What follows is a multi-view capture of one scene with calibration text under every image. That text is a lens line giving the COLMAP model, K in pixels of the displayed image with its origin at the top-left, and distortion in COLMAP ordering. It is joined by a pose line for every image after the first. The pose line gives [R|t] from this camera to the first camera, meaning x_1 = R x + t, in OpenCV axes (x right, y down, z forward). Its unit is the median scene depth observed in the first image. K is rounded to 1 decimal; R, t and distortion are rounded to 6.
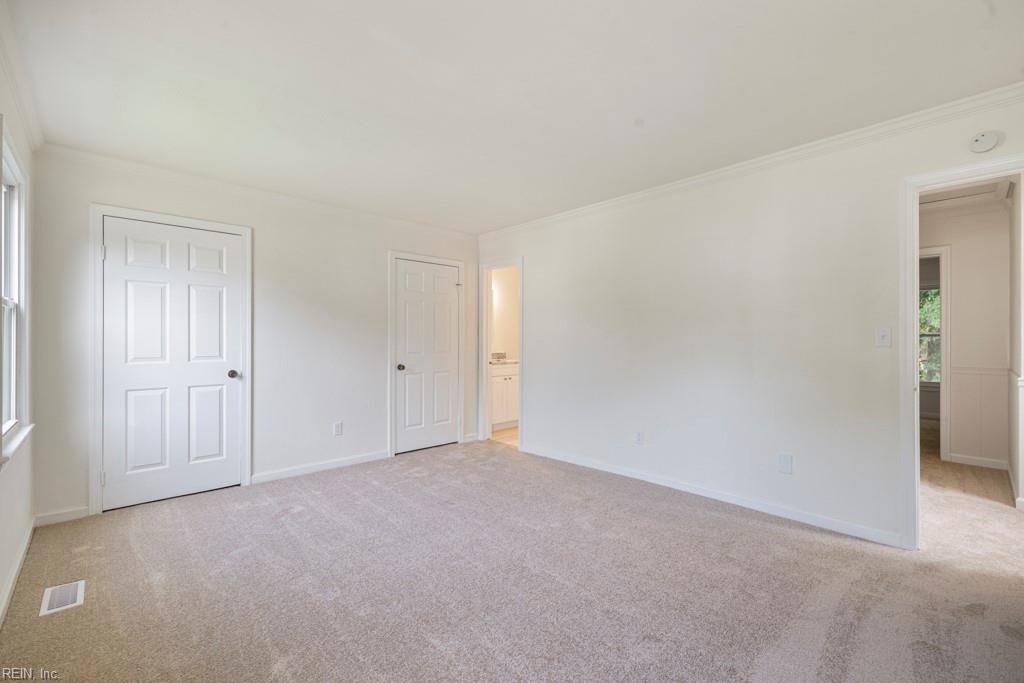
lens RADIAL K [[437.4, 0, 505.1], [0, 437.4, 338.9], [0, 0, 1]] dist [0.003158, 0.000219]
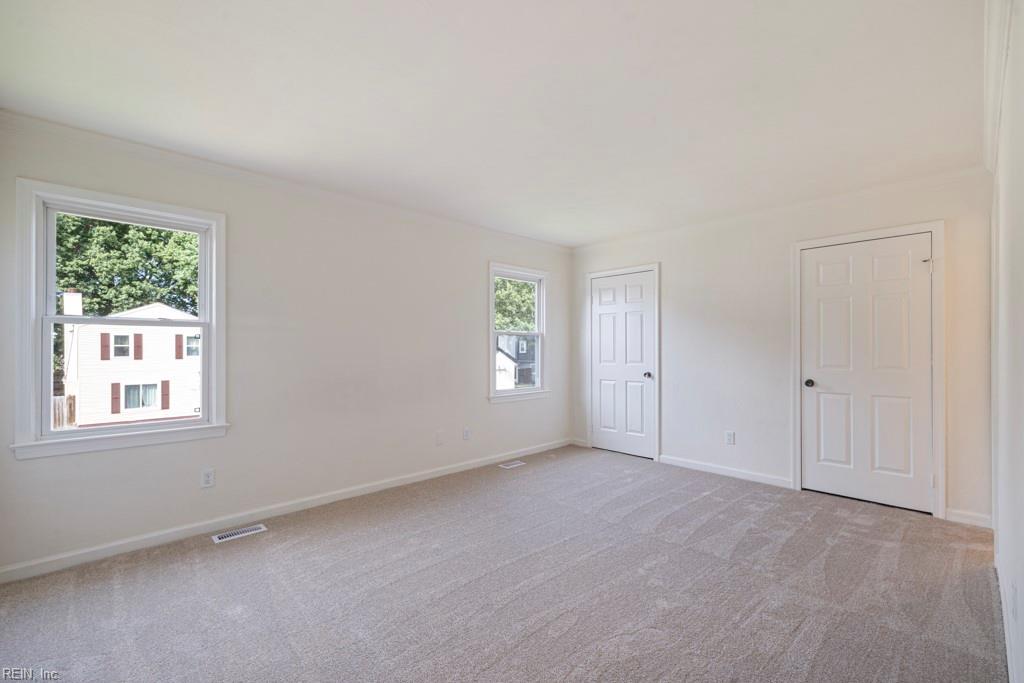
lens RADIAL K [[437.4, 0, 505.5], [0, 437.4, 347.2], [0, 0, 1]] dist [0.003158, 0.000219]
pose [[0.008898, 0.003933, -0.999953, 0.694764], [0.013165, 0.999905, 0.004050, -0.016061], [0.999874, -0.013201, 0.008845, 0.531361]]
